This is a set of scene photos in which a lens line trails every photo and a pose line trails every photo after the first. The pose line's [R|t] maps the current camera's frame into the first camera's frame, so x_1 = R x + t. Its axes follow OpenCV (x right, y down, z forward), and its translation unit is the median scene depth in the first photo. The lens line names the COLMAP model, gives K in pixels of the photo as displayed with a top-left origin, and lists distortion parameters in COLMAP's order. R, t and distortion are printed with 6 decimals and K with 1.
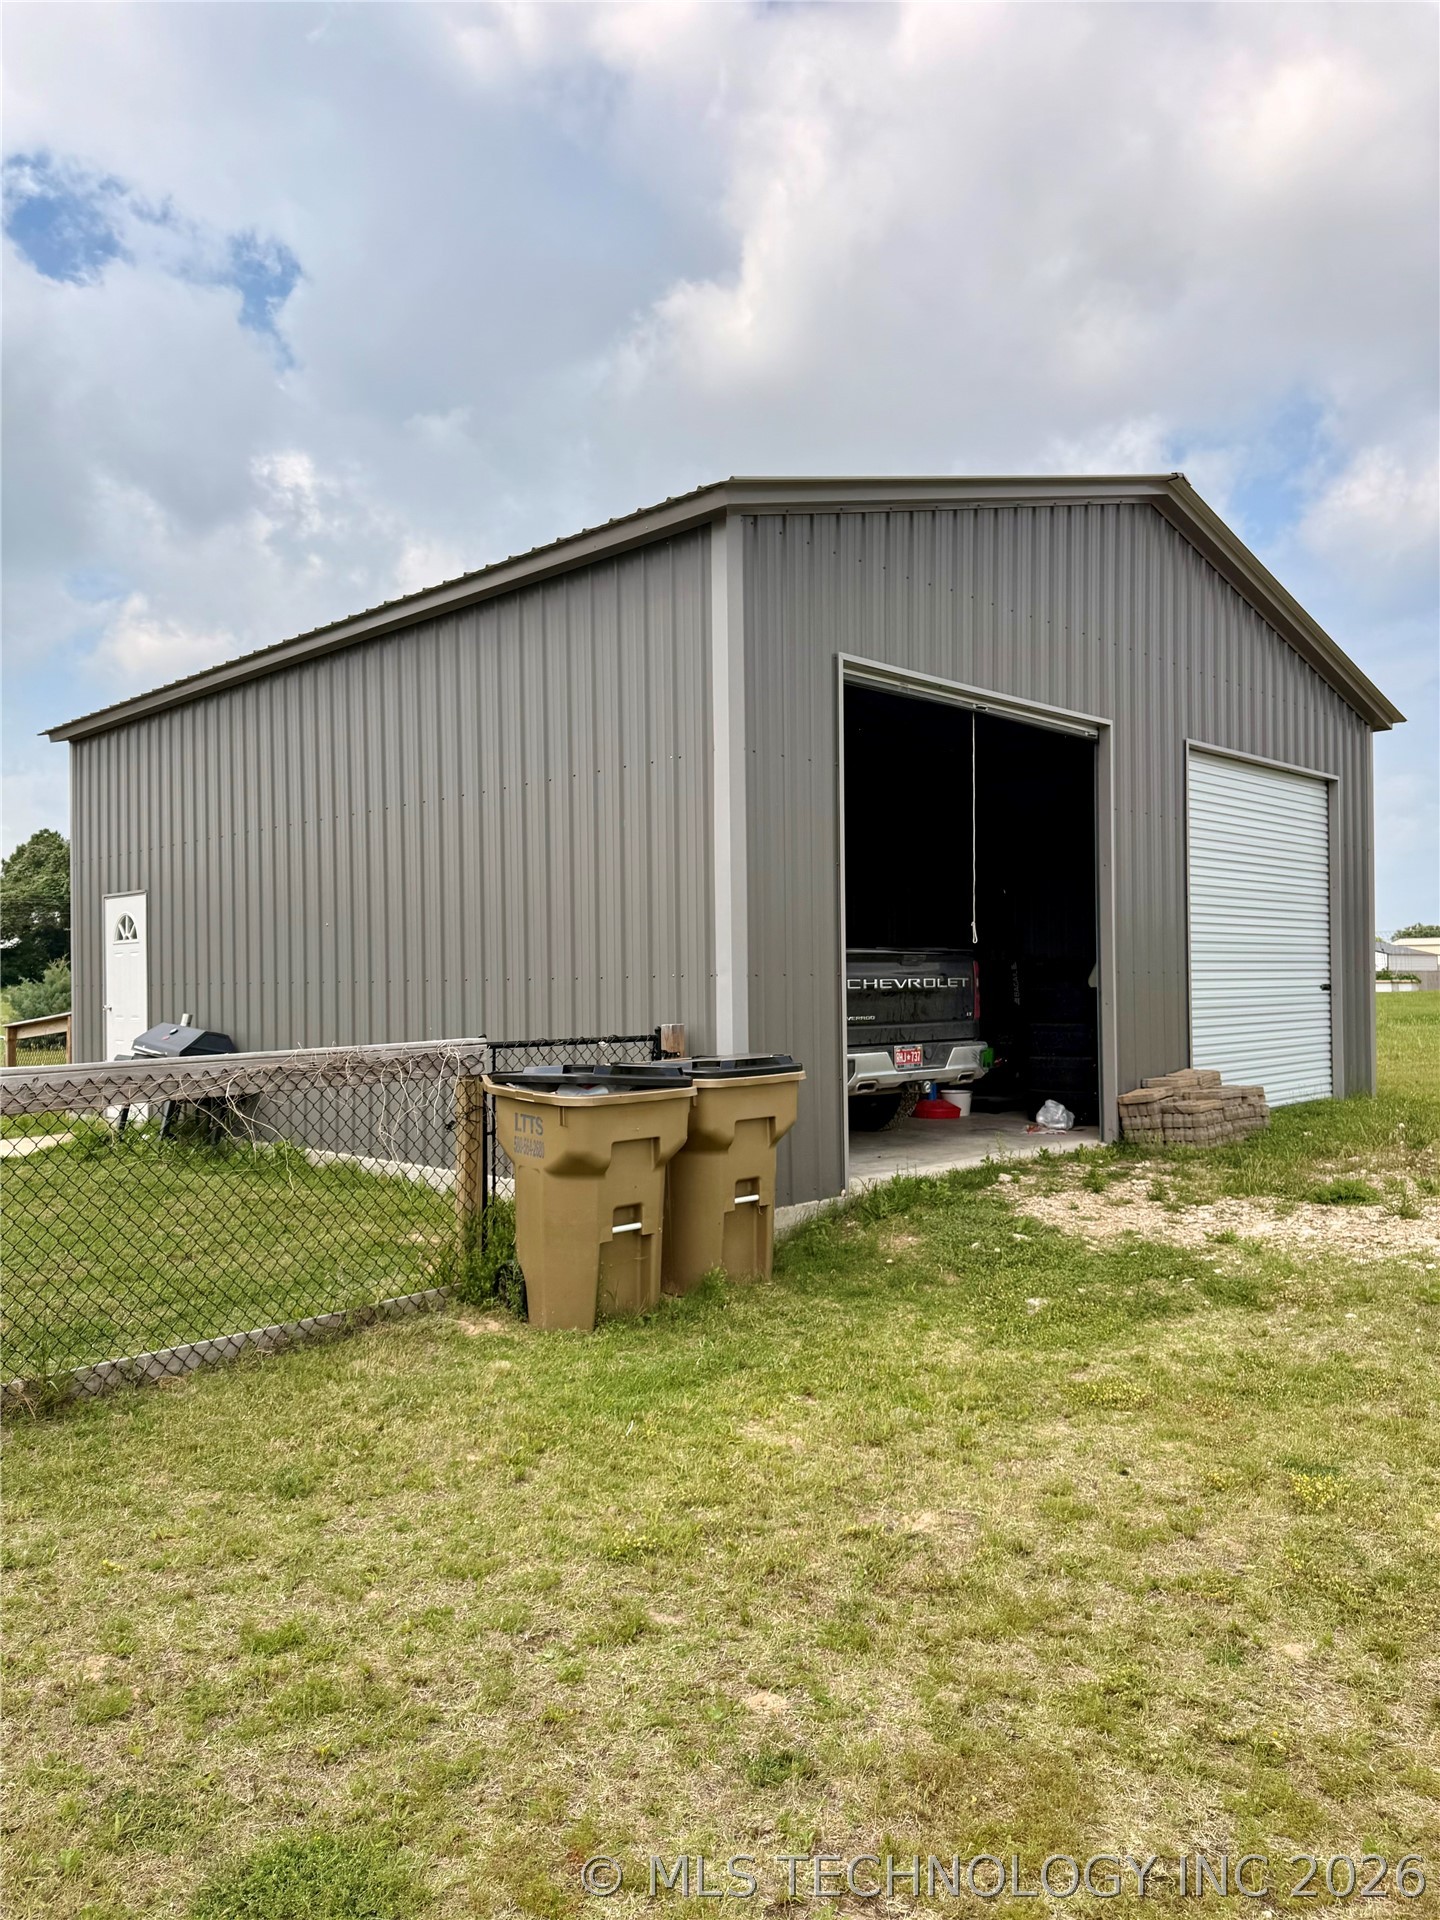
lens RADIAL K [[1377.1, 0, 717.9], [0, 1377.1, 969.6], [0, 0, 1]] dist [0.043105, -0.007032]
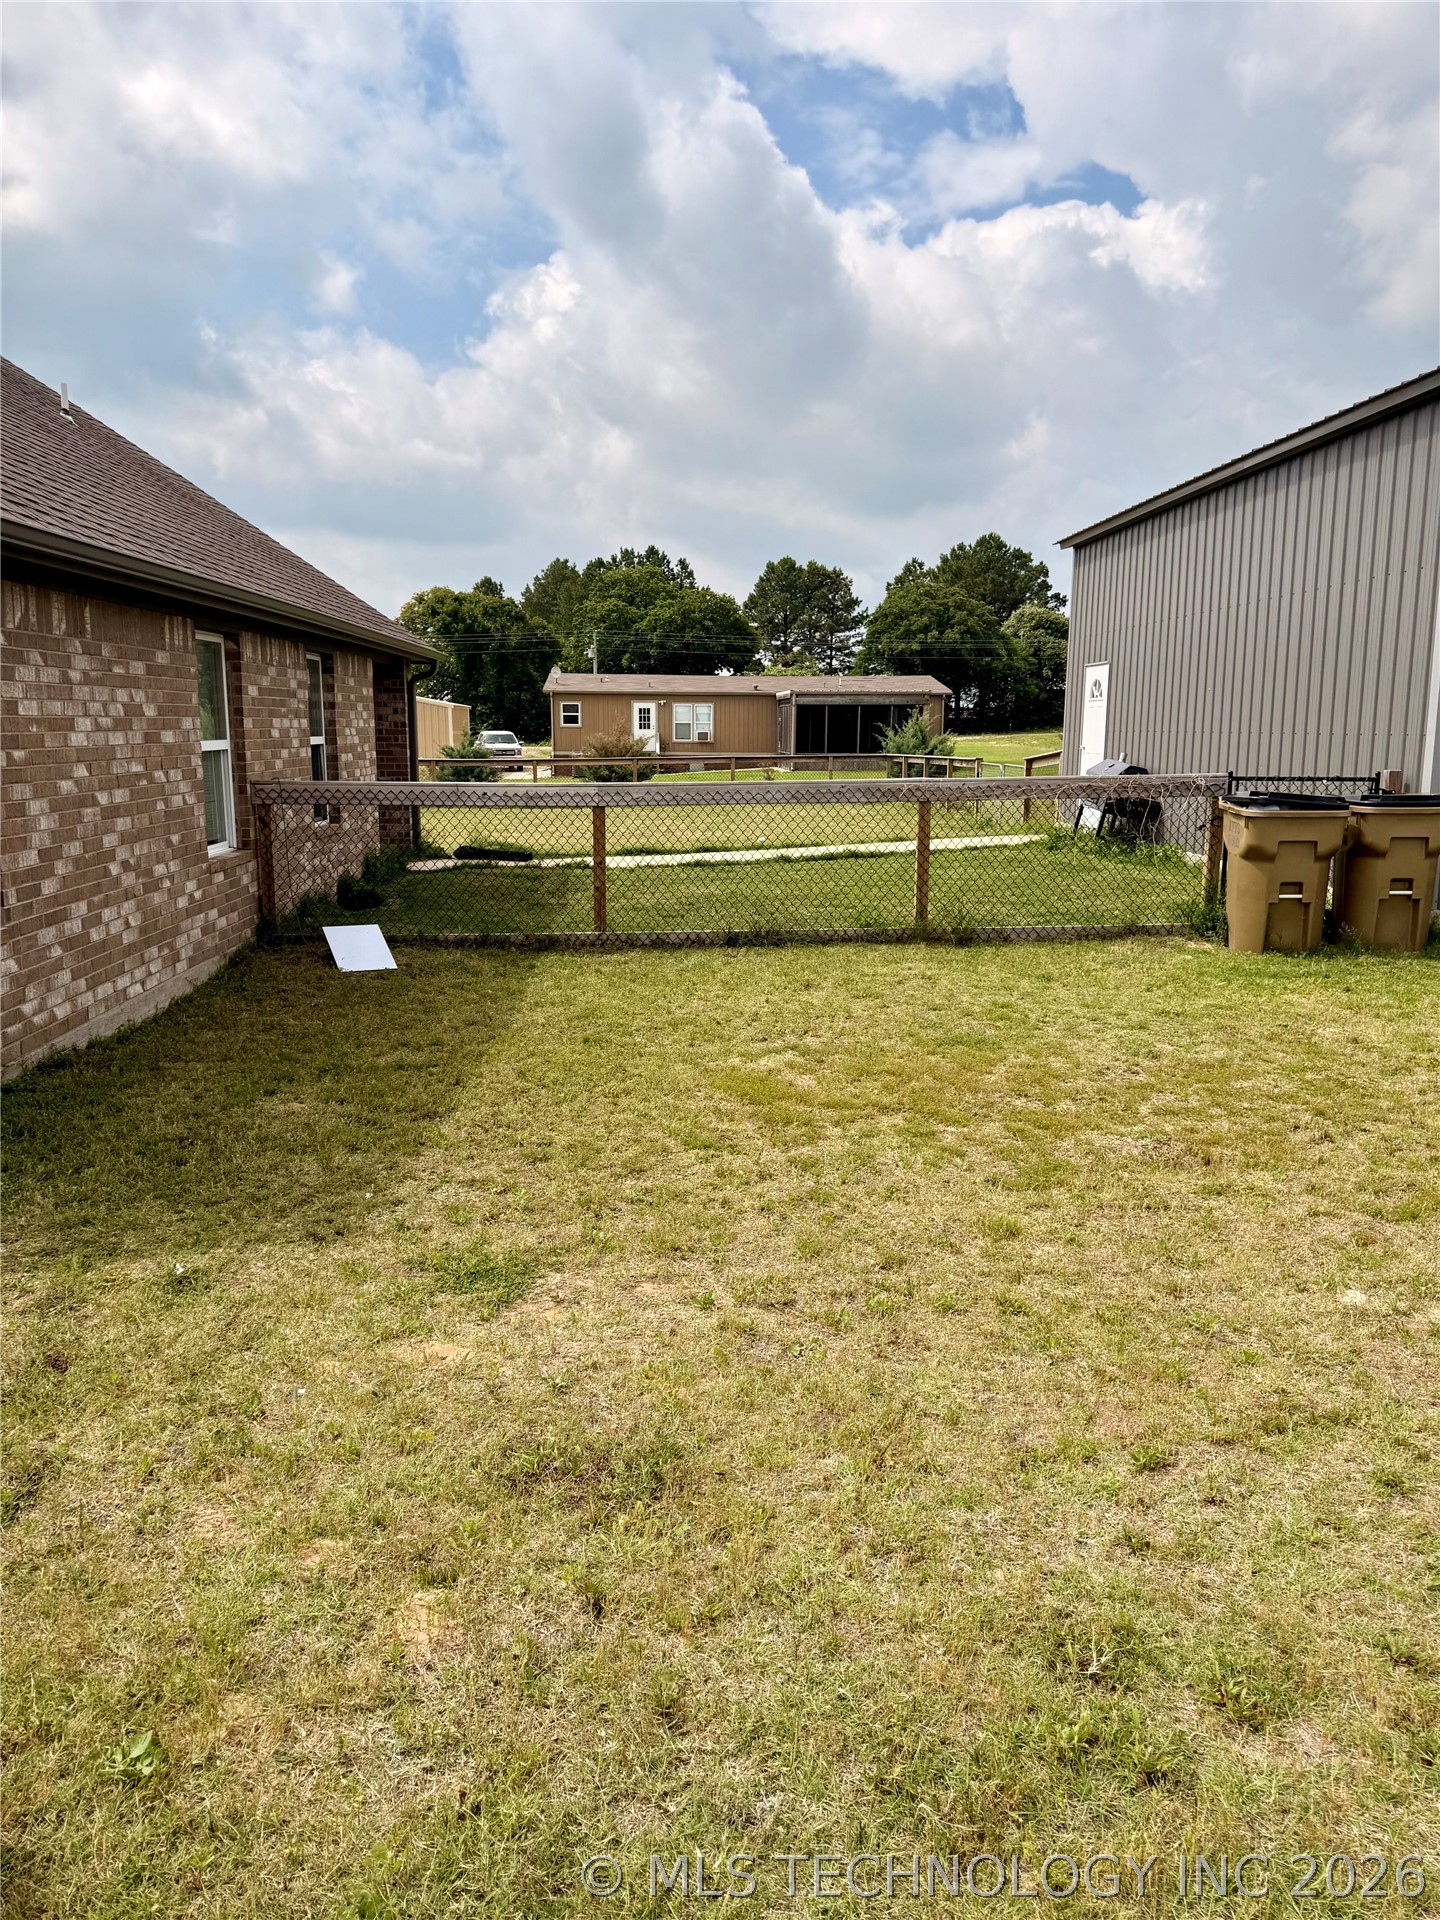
lens RADIAL K [[1377.1, 0, 722.9], [0, 1377.1, 954.9], [0, 0, 1]] dist [0.043105, -0.007032]
pose [[0.741767, 0.130590, -0.657821, 0.465725], [-0.013836, 0.983630, 0.179668, -0.022981], [0.670515, -0.124170, 0.731431, -0.567294]]
